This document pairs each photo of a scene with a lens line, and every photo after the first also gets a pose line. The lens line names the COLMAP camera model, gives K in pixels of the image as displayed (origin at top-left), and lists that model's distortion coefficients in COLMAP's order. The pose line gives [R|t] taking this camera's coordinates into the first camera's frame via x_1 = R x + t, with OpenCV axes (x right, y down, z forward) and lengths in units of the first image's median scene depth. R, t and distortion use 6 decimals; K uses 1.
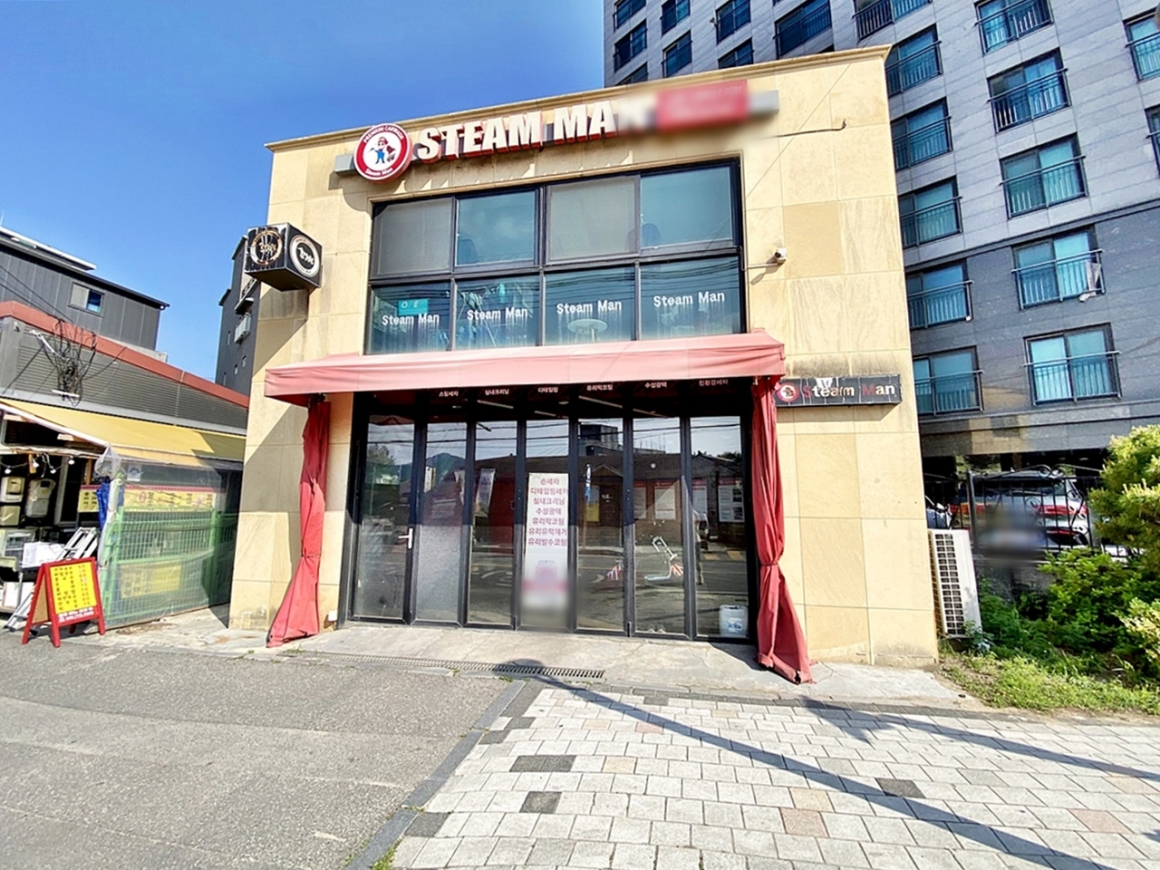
lens RADIAL K [[502.5, 0, 577.2], [0, 502.5, 433.3], [0, 0, 1]] dist [0.013588, -0.017538]
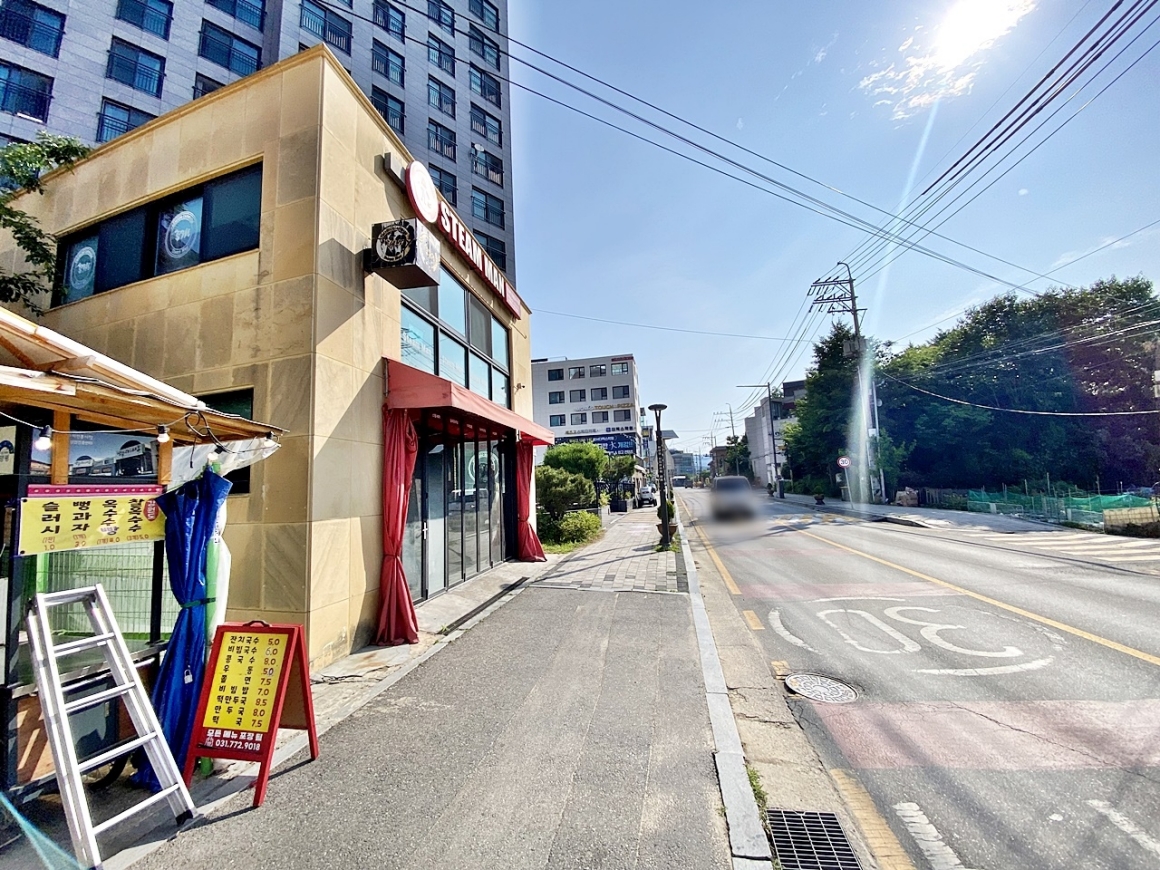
lens RADIAL K [[463.3, 0, 580.0], [0, 463.3, 435.0], [0, 0, 1]] dist [0.052587, -0.040780]
pose [[-0.023534, 0.113185, 0.993295, -1.500941], [-0.095814, 0.988741, -0.114937, 0.074540], [-0.995121, -0.097876, -0.012424, 0.663161]]
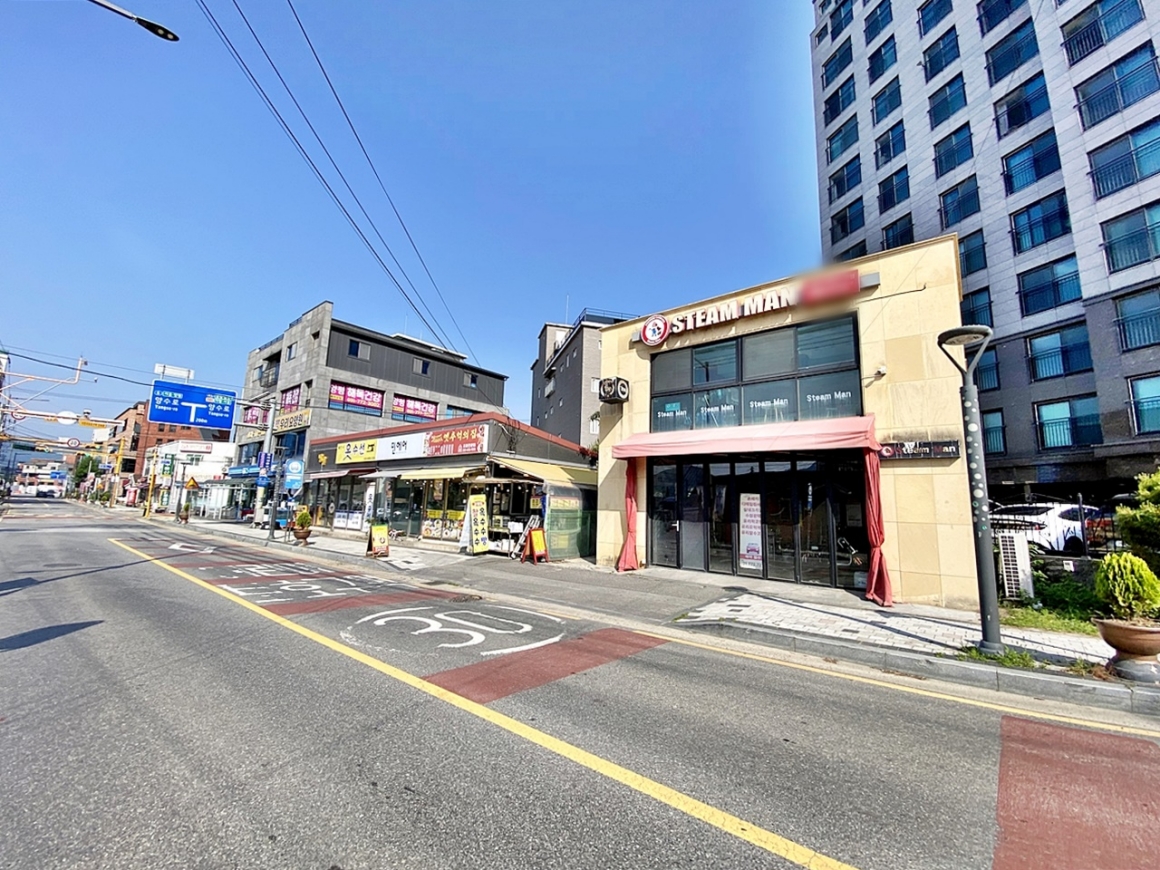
lens RADIAL K [[470.6, 0, 578.2], [0, 470.6, 432.9], [0, 0, 1]] dist [0.029797, -0.024819]
pose [[0.885435, -0.049067, -0.462166, 0.199312], [0.037034, 0.998698, -0.035078, -0.108680], [0.463286, 0.013944, 0.886099, -0.846049]]
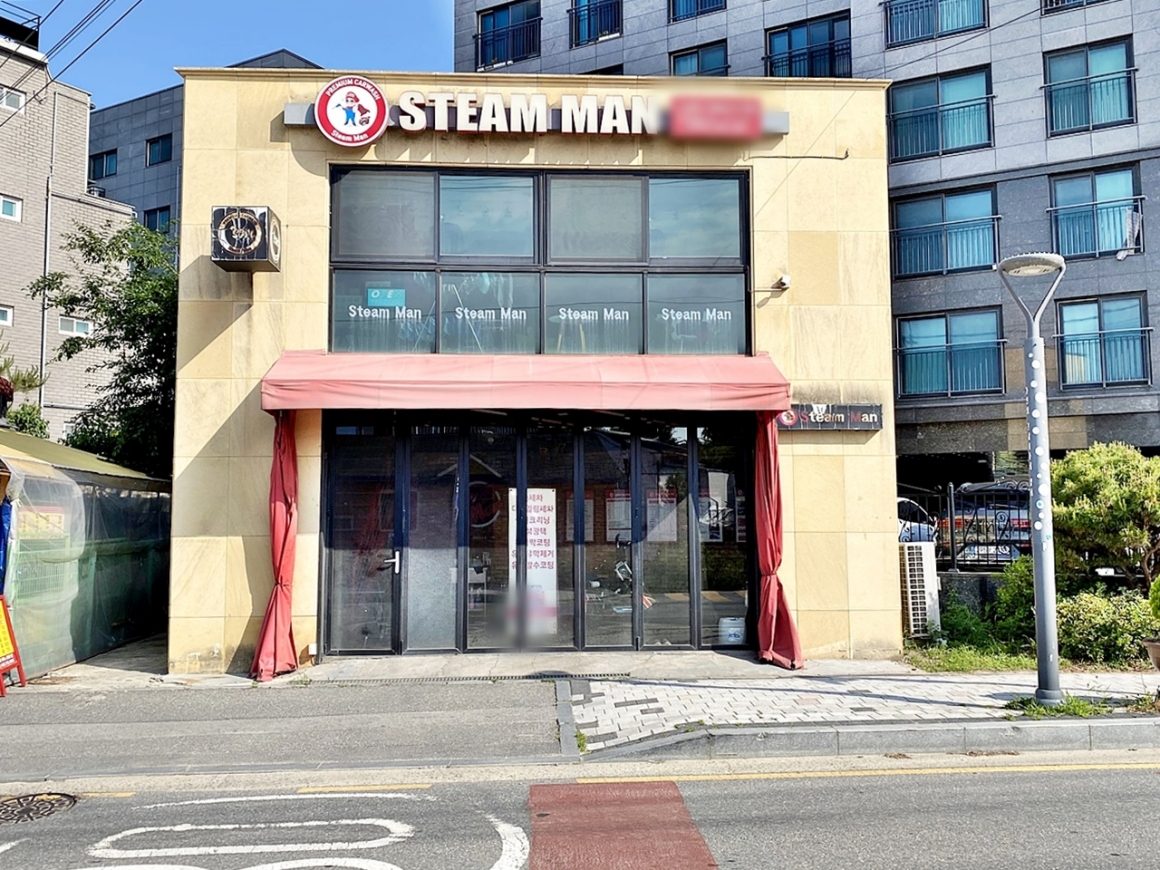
lens RADIAL K [[1082.1, 0, 583.4], [0, 1082.1, 417.1], [0, 0, 1]] dist [0.076025, -0.147411]
pose [[0.966401, 0.013284, 0.256696, -0.515127], [-0.024513, 0.998875, 0.040595, -0.140345], [-0.255868, -0.045524, 0.965639, -0.967126]]
